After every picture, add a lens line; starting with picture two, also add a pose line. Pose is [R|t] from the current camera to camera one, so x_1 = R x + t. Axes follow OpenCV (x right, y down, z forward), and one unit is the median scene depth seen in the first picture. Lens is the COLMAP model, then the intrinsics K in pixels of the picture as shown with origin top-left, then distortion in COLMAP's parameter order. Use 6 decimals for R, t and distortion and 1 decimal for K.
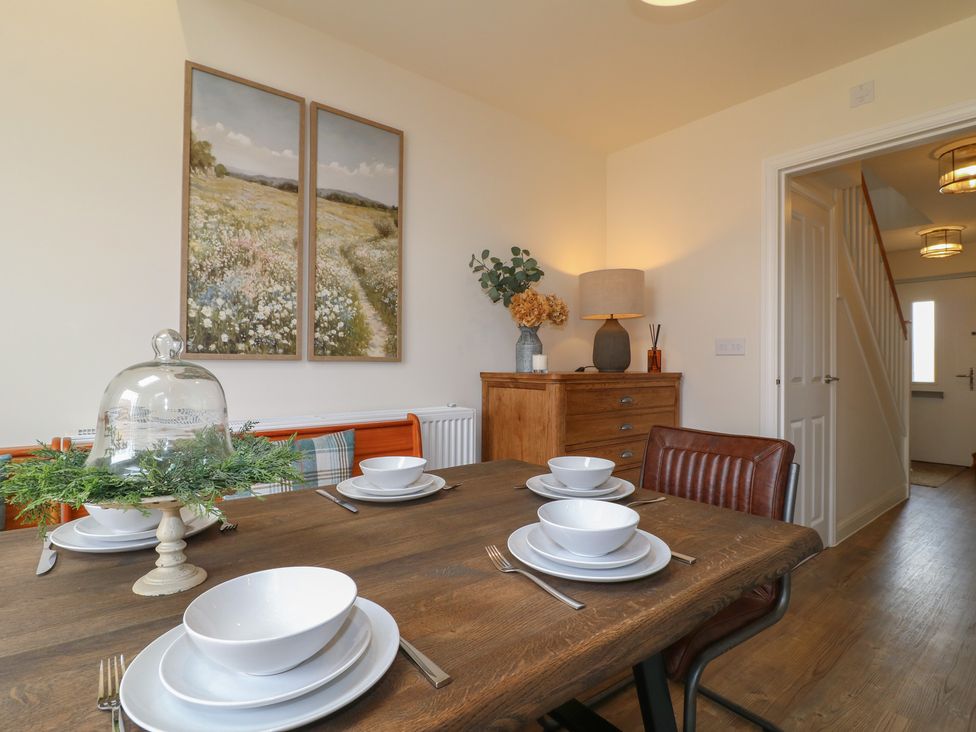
lens RADIAL K [[507.4, 0, 489.0], [0, 507.4, 360.2], [0, 0, 1]] dist [0.000540, -0.013011]
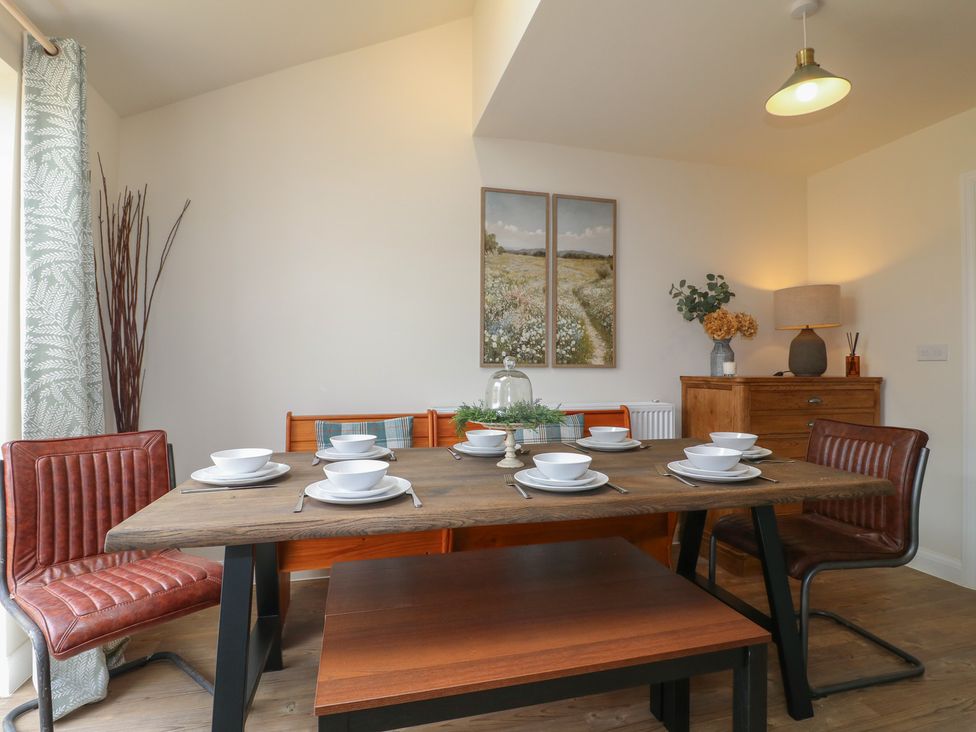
lens RADIAL K [[507.4, 0, 489.0], [0, 507.4, 360.2], [0, 0, 1]] dist [0.000540, -0.013011]
pose [[0.909452, -0.008879, -0.415715, 0.087142], [0.005605, 0.999943, -0.009094, -0.007646], [0.415772, 0.005940, 0.909450, -0.400463]]
